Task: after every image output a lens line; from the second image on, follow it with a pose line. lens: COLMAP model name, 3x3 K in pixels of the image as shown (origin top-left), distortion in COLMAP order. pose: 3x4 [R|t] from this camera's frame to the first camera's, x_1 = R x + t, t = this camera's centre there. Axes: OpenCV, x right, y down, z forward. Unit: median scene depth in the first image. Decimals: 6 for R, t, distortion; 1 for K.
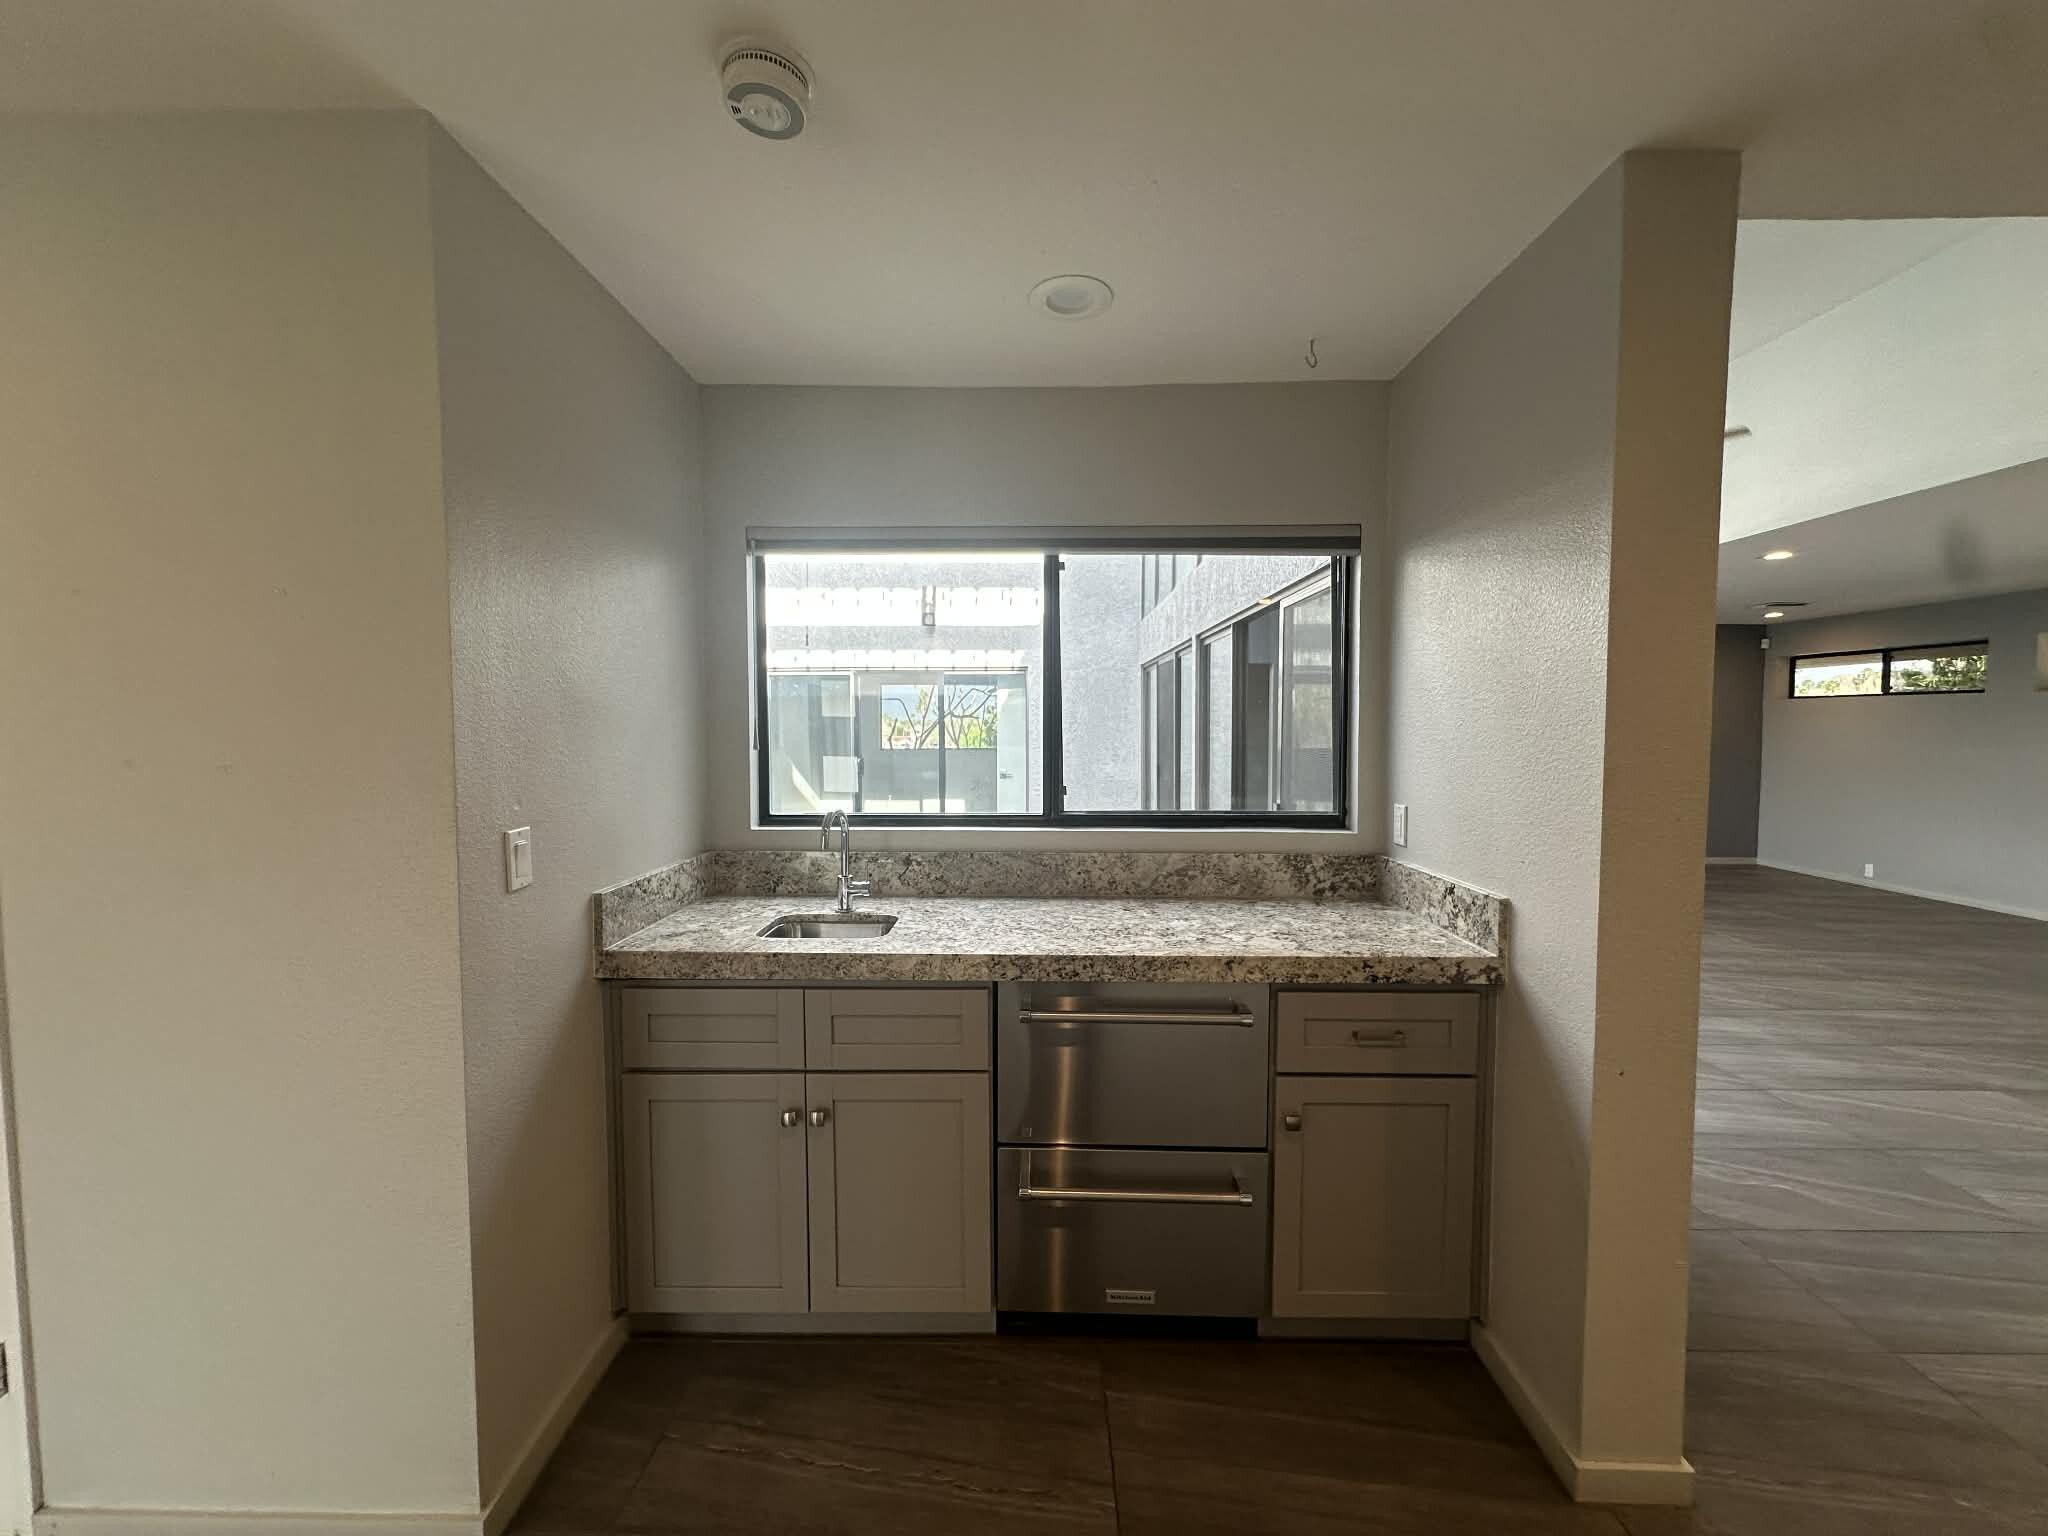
lens RADIAL K [[814.1, 0, 1023.6], [0, 814.1, 766.6], [0, 0, 1]] dist [-0.001458, 0.000332]
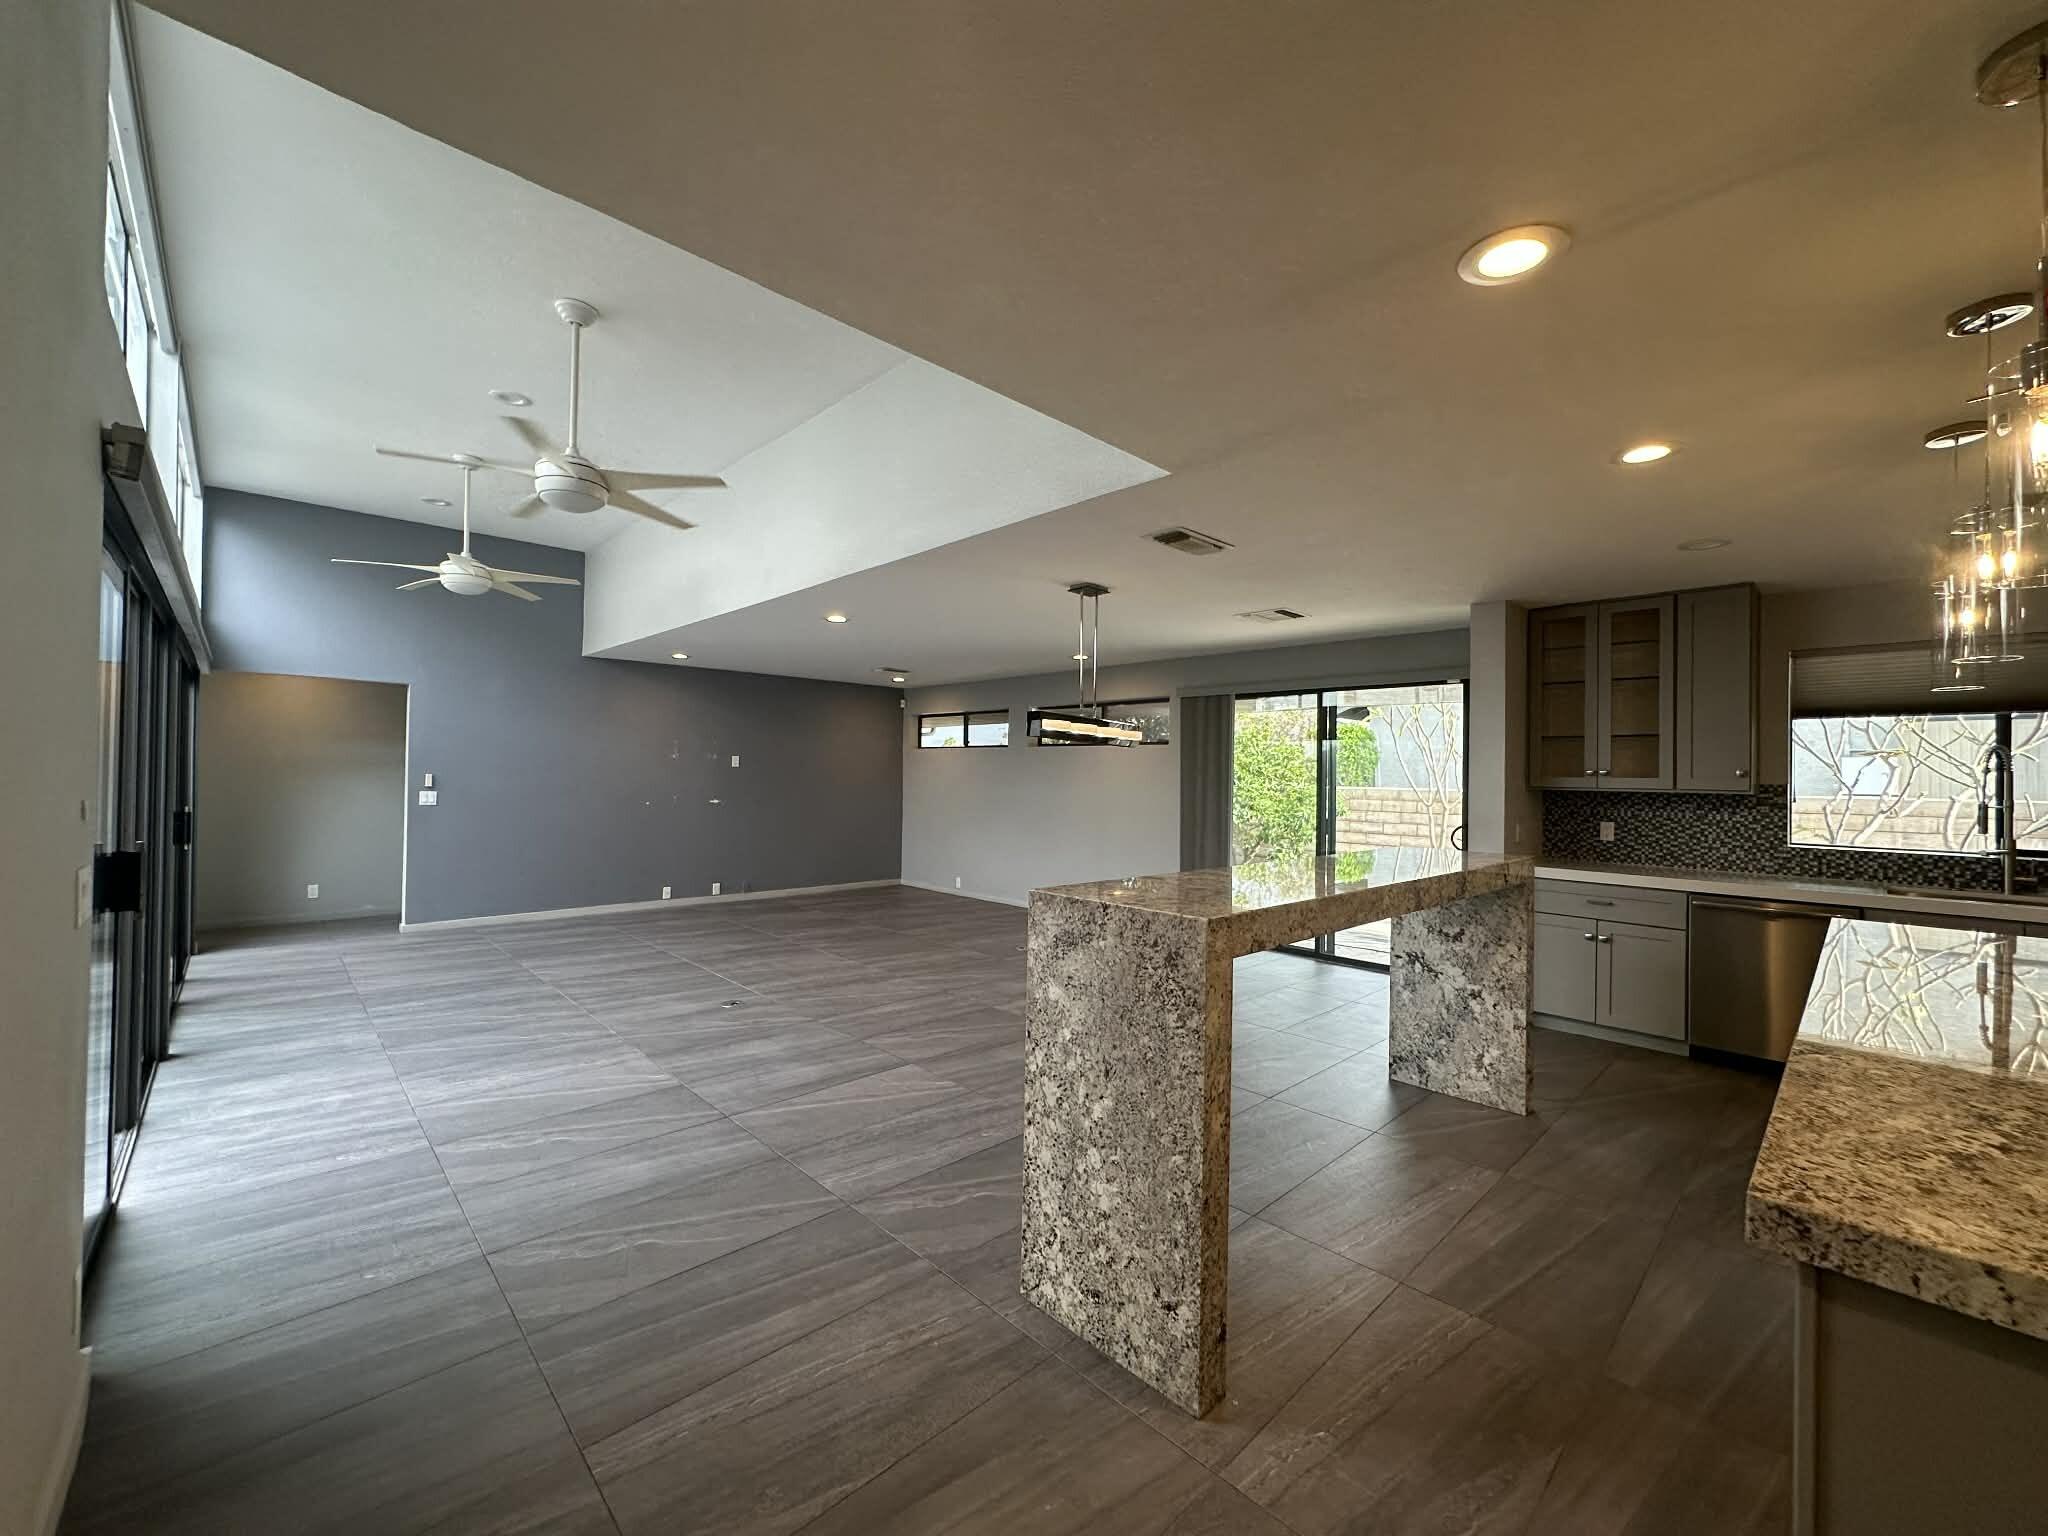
lens RADIAL K [[814.1, 0, 1023.6], [0, 814.1, 766.6], [0, 0, 1]] dist [-0.001458, 0.000332]
pose [[0.708836, 0.019221, 0.705111, 0.389718], [0.019715, 0.998698, -0.047043, 0.011269], [-0.705097, 0.047247, 0.707535, -0.006318]]
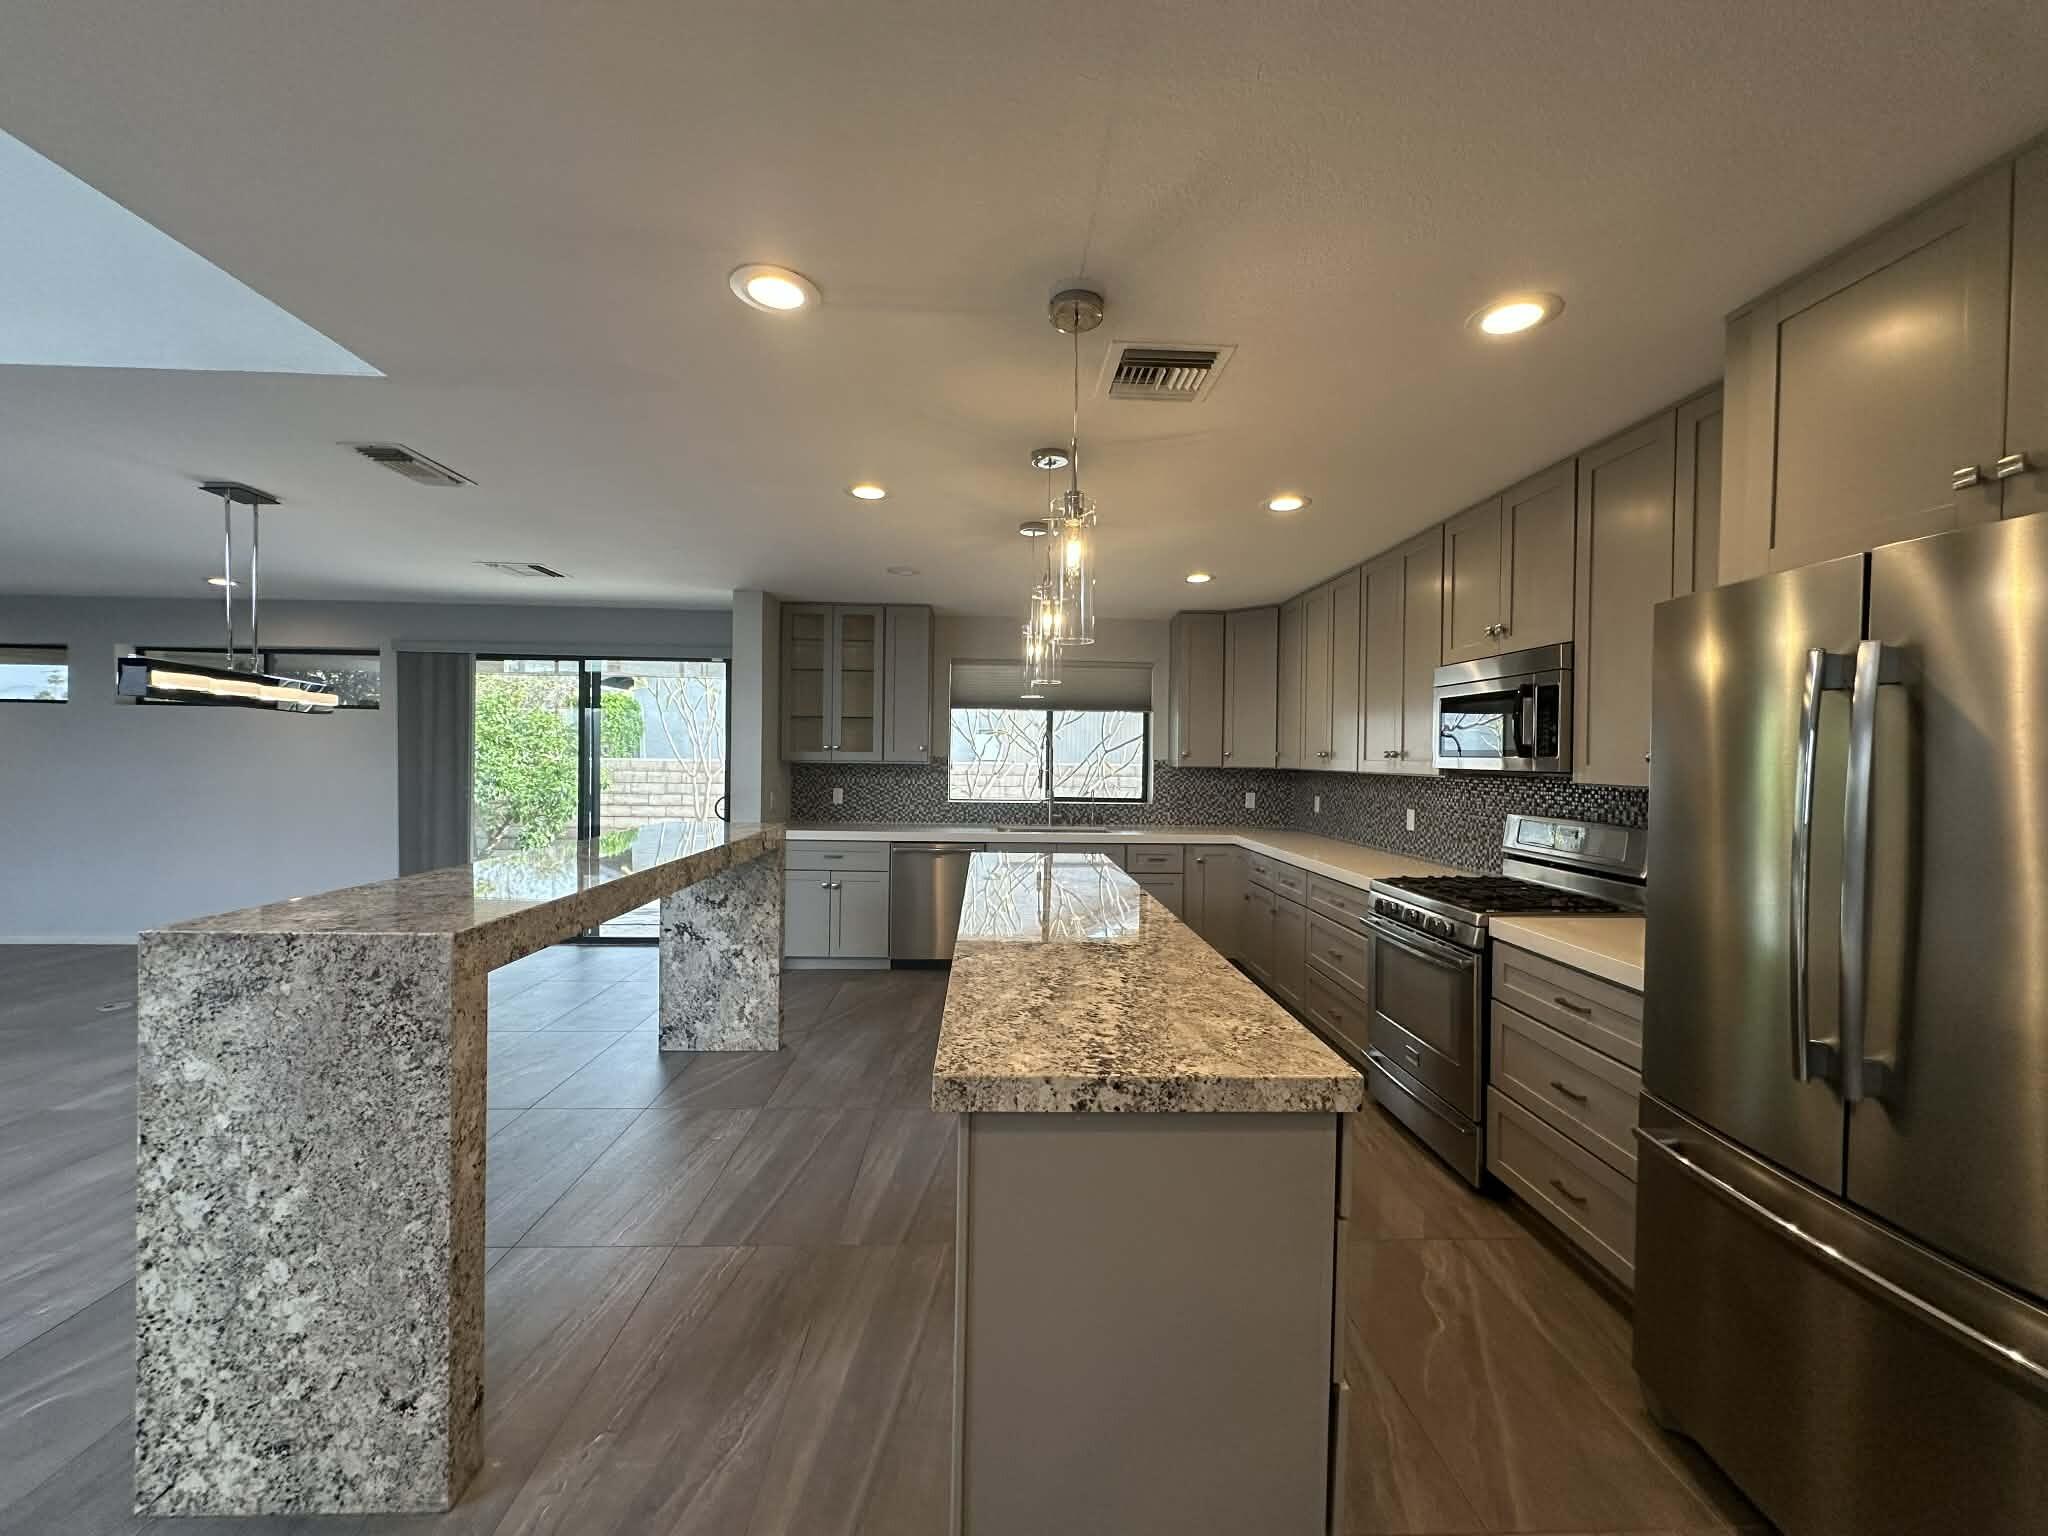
lens RADIAL K [[816.0, 0, 1023.0], [0, 816.0, 765.6], [0, 0, 1]] dist [-0.003943, 0.001199]
pose [[-0.060708, -0.014179, 0.998055, 0.383816], [0.036256, 0.999208, 0.016401, 0.000156], [-0.997497, 0.037182, -0.060146, -0.001901]]
